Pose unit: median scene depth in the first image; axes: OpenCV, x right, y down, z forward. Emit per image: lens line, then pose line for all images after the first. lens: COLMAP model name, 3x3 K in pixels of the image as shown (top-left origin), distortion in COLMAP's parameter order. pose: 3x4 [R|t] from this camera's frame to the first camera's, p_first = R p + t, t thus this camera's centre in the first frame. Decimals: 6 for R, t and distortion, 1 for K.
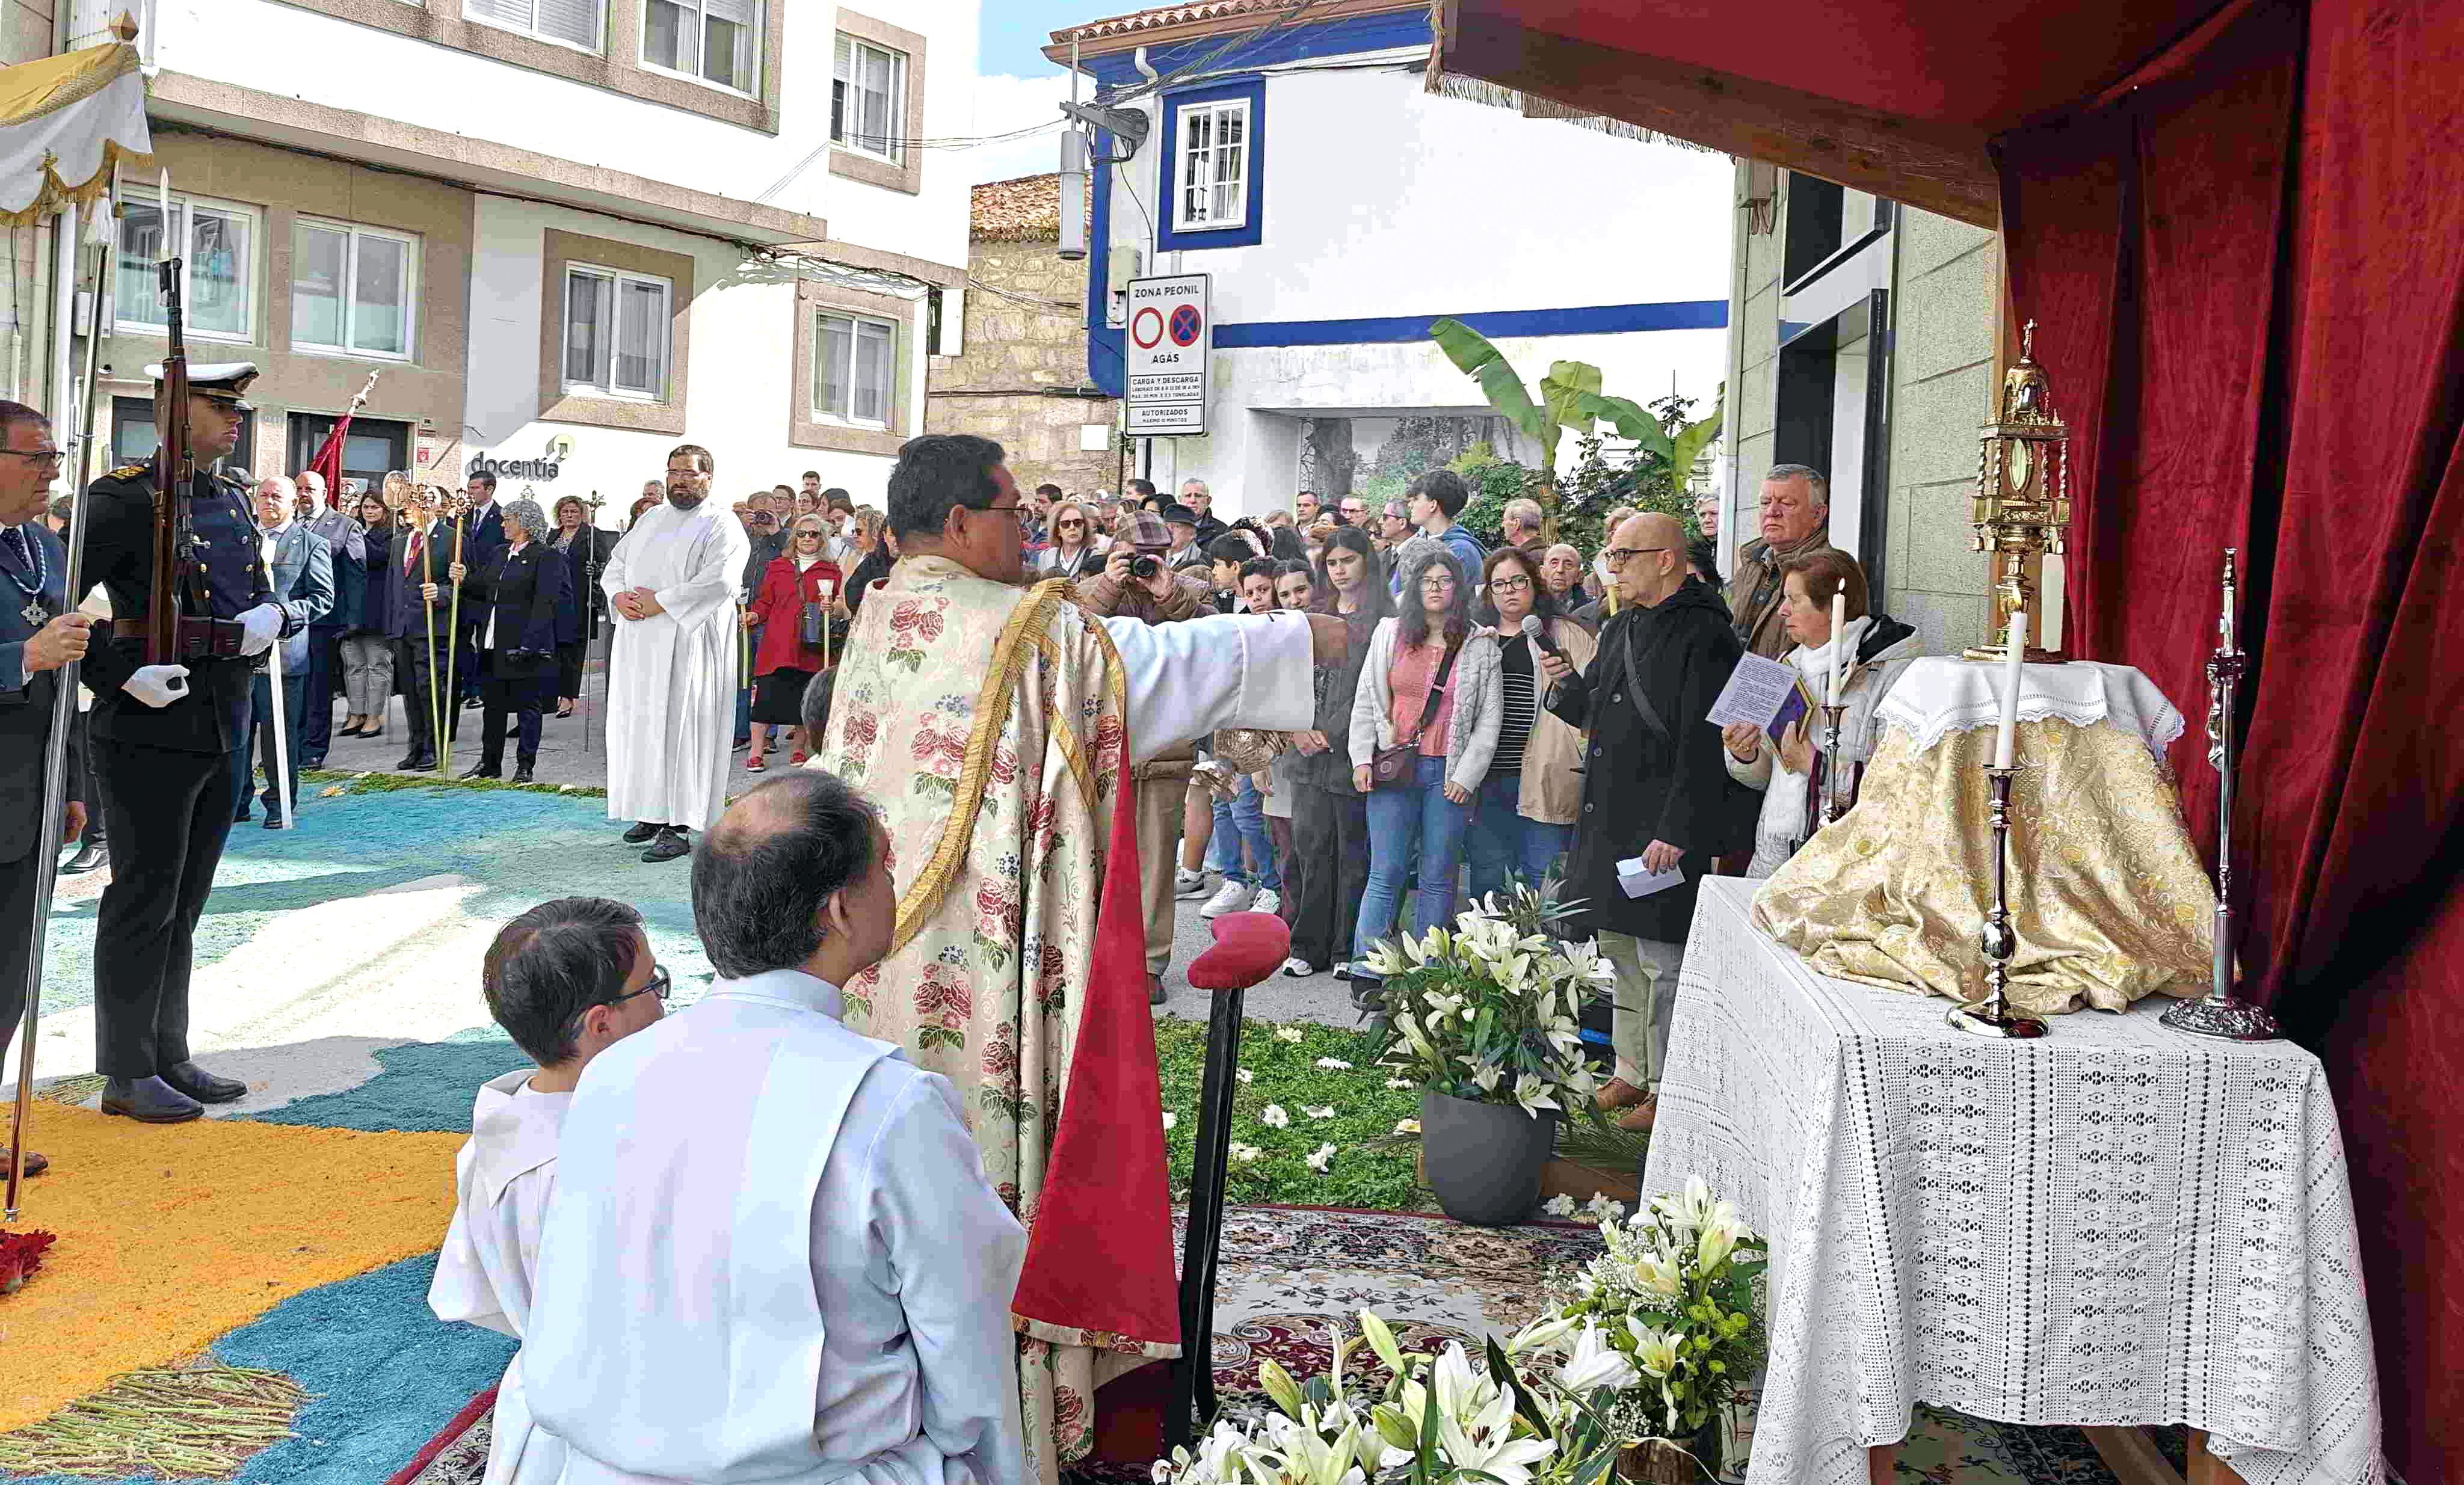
lens RADIAL K [[1888.8, 0, 1218.5], [0, 1888.8, 585.0], [0, 0, 1]] dist [0.099091, -0.233910]
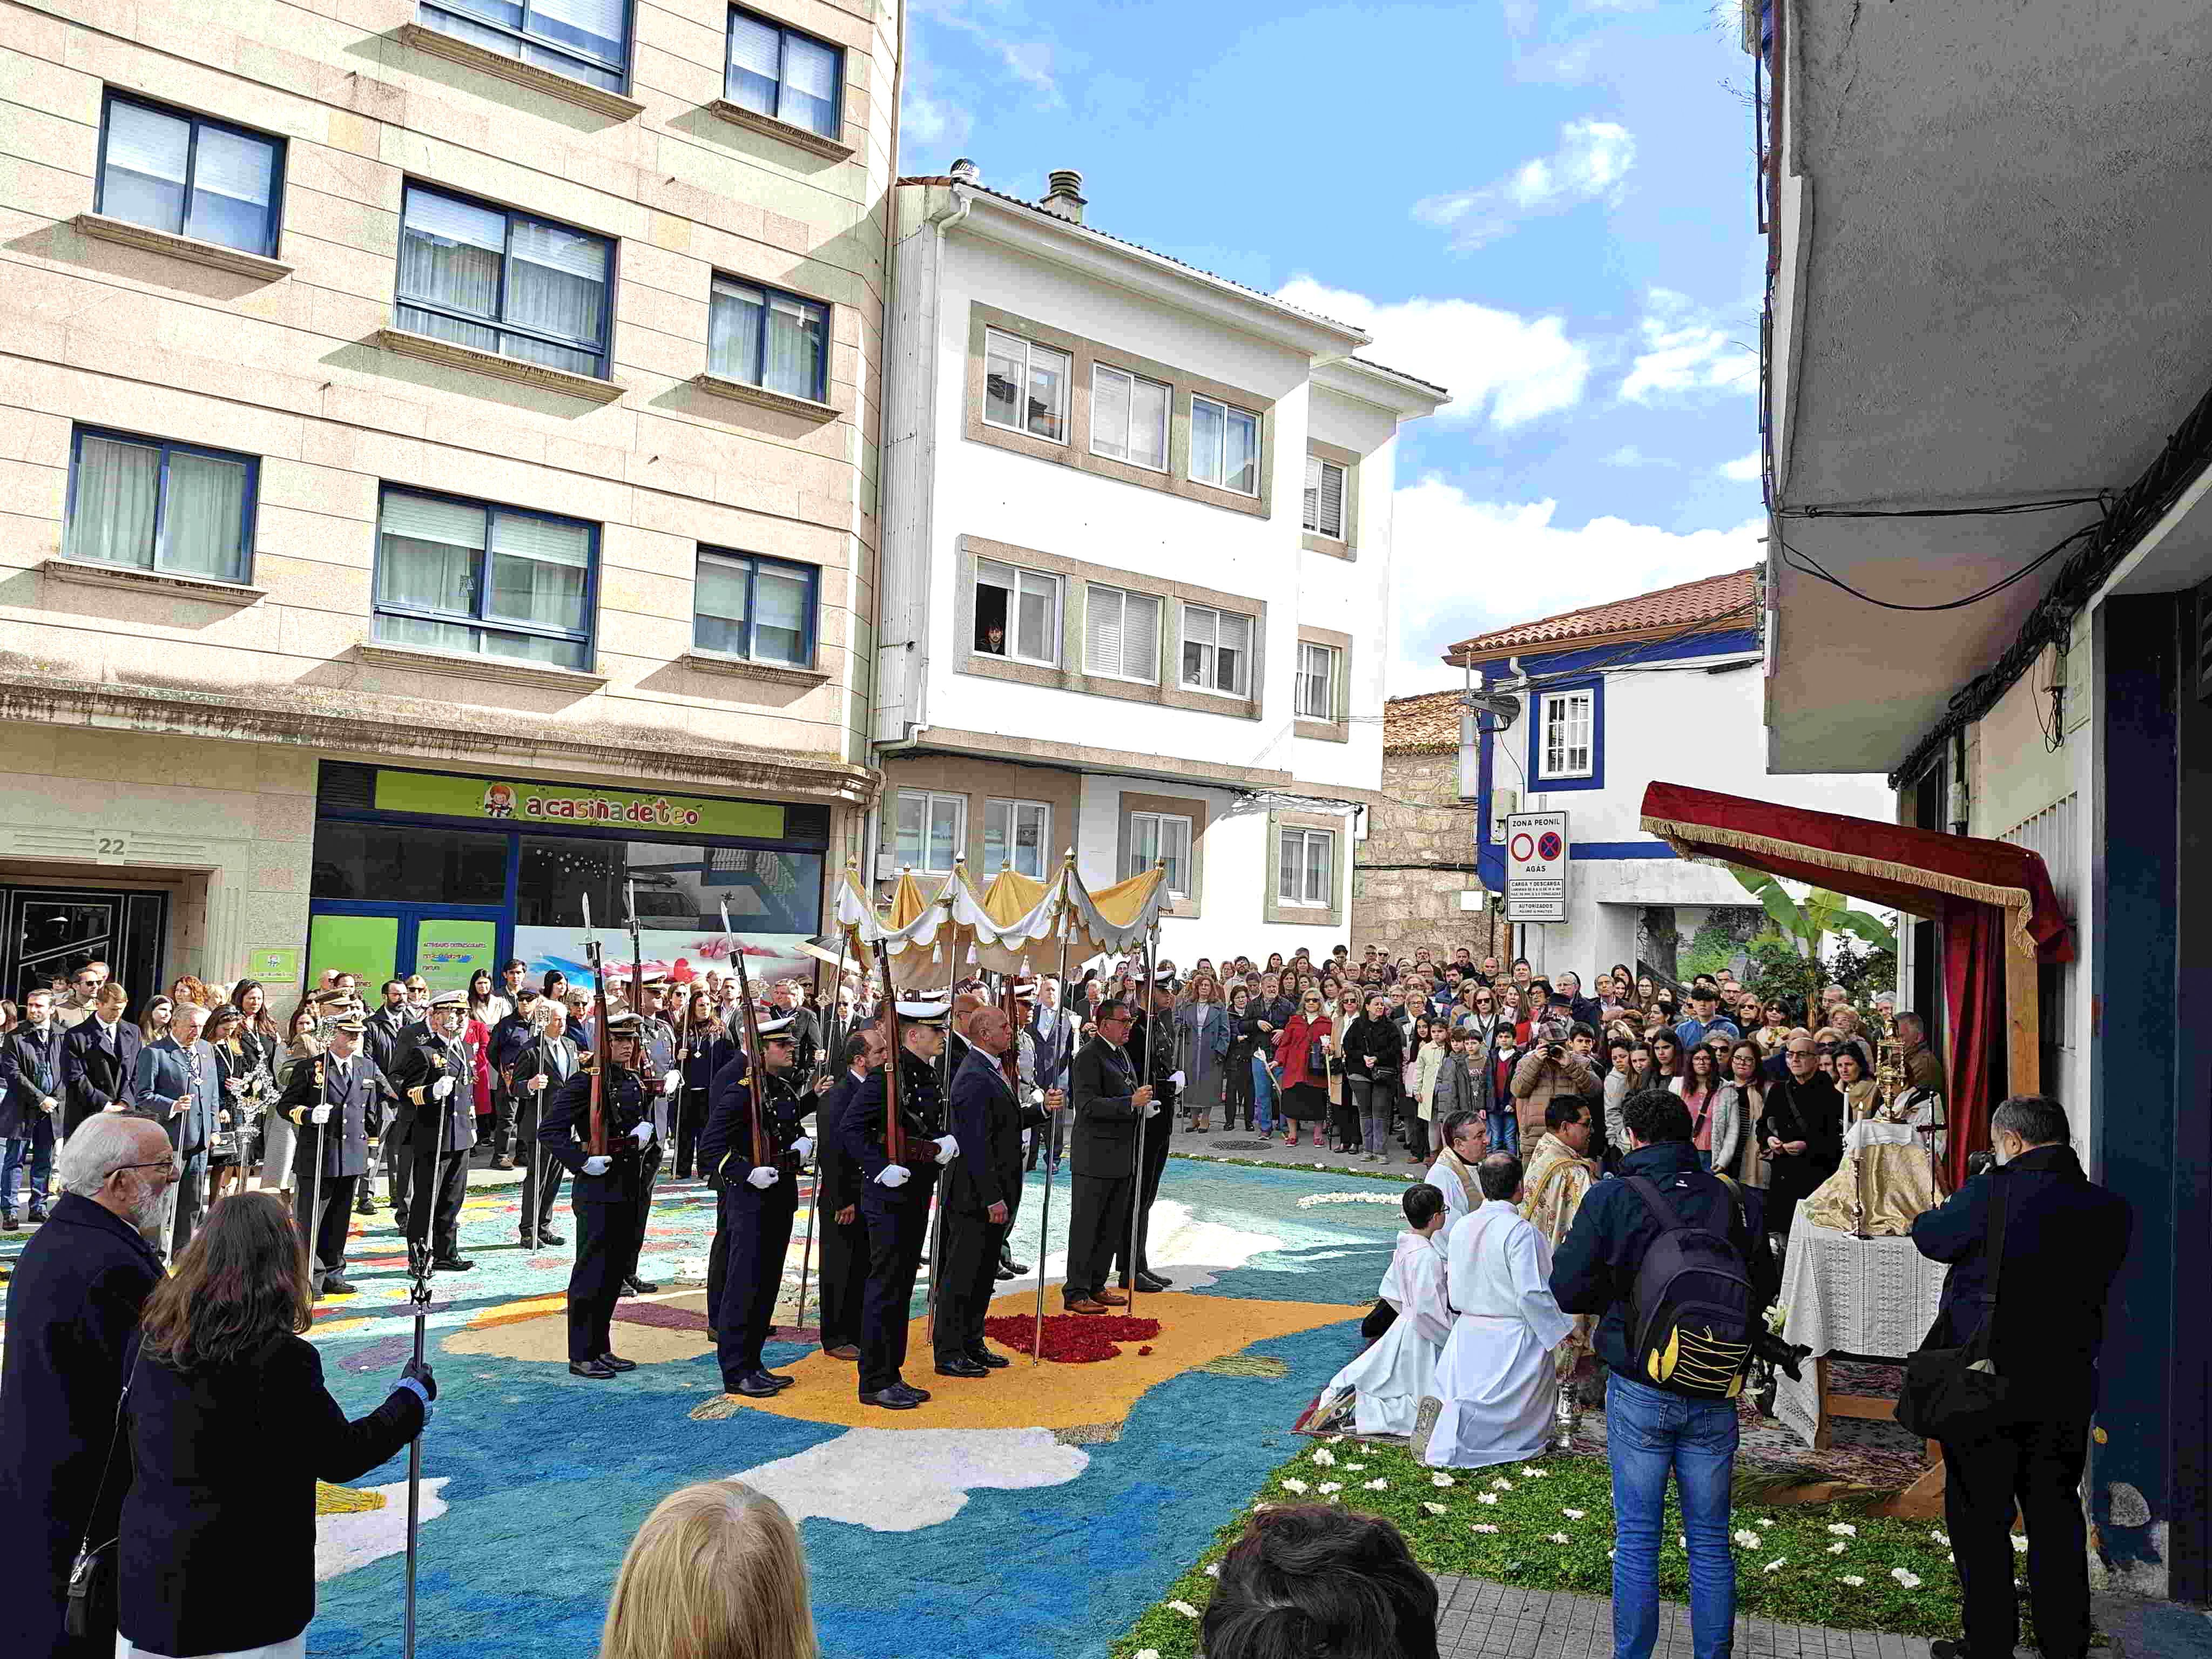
lens RADIAL K [[1698.6, 0, 1108.9], [0, 1698.6, 848.7], [0, 0, 1]] dist [0.103483, -0.217258]
pose [[0.966990, -0.023961, -0.253686, -0.014292], [0.003946, 0.996858, -0.079114, -0.039047], [0.254785, 0.075501, 0.964046, -0.418308]]
